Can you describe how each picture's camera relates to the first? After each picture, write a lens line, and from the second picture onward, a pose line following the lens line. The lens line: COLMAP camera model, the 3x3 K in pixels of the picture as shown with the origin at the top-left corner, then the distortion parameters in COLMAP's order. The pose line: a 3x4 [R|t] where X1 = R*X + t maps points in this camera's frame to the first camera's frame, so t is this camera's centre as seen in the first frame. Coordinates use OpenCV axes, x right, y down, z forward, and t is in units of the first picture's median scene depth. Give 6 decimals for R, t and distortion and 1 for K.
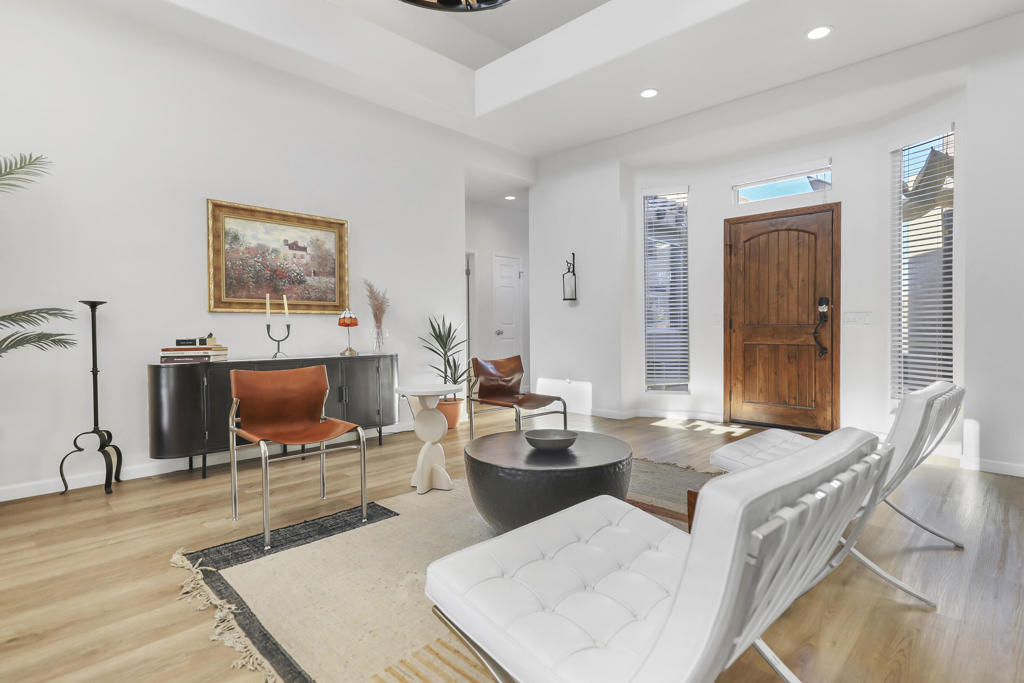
lens RADIAL K [[520.3, 0, 513.2], [0, 520.3, 336.8], [0, 0, 1]] dist [0.007692, -0.000052]
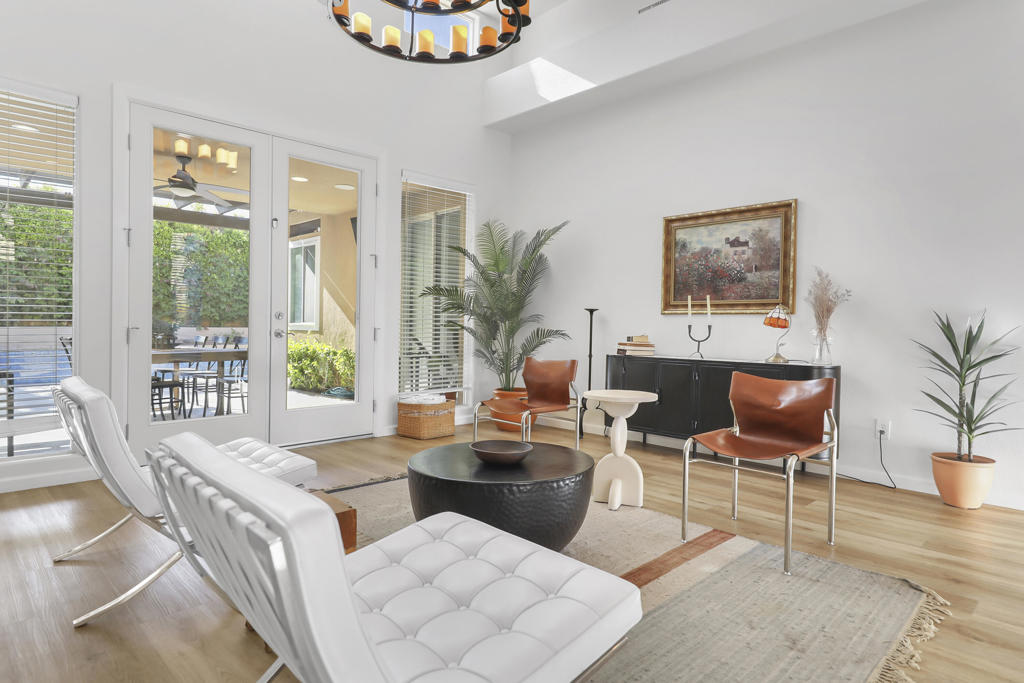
lens RADIAL K [[587.2, 0, 516.3], [0, 587.2, 334.0], [0, 0, 1]] dist [0.012873, -0.002825]
pose [[-0.017889, 0.019567, -0.999648, 0.676894], [-0.027312, 0.999426, 0.020052, -0.018632], [0.999467, 0.027661, -0.017344, 0.637967]]
